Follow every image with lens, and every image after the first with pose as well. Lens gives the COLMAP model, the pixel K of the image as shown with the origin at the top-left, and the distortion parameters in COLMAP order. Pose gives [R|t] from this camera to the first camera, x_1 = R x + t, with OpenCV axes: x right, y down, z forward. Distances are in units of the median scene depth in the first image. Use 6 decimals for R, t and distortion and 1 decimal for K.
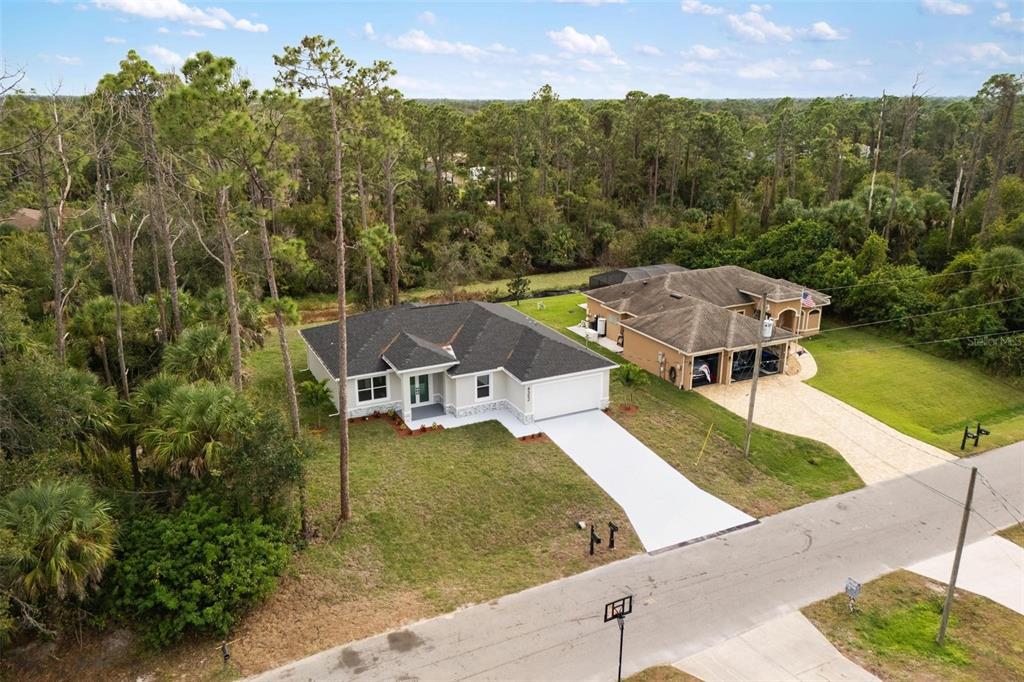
lens RADIAL K [[744.6, 0, 512.0], [0, 744.6, 341.0], [0, 0, 1]] dist [0.054725, -0.053675]
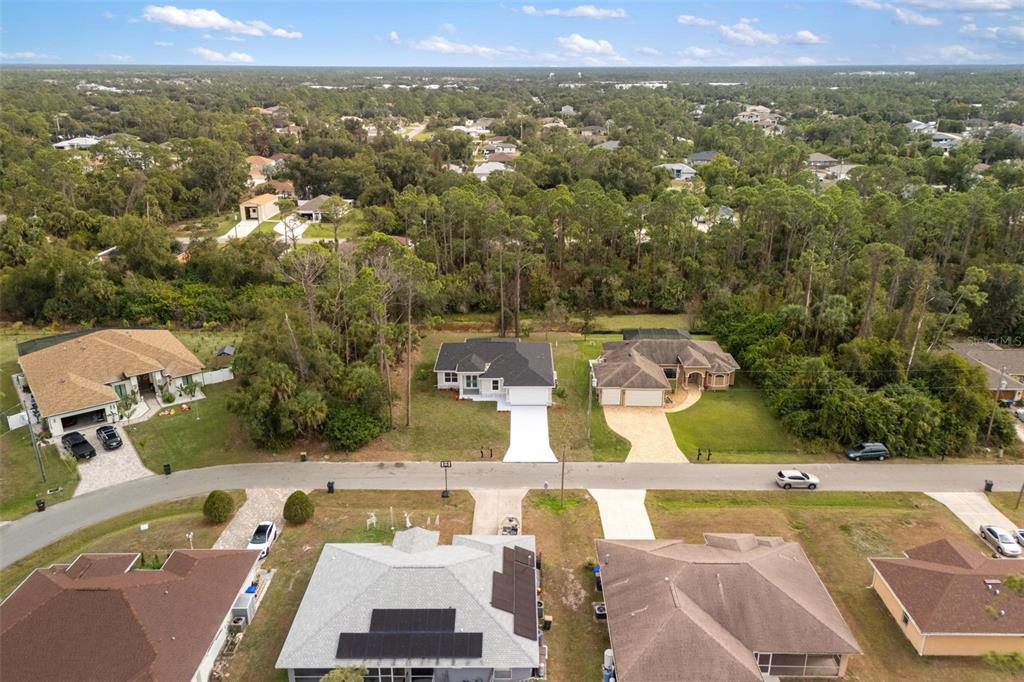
lens RADIAL K [[744.6, 0, 512.0], [0, 744.6, 341.0], [0, 0, 1]] dist [0.054725, -0.053675]
pose [[0.892460, 0.151969, -0.424760, 1.004686], [-0.133750, 0.988353, 0.072588, -0.254853], [0.430844, -0.007971, 0.902391, -1.036814]]
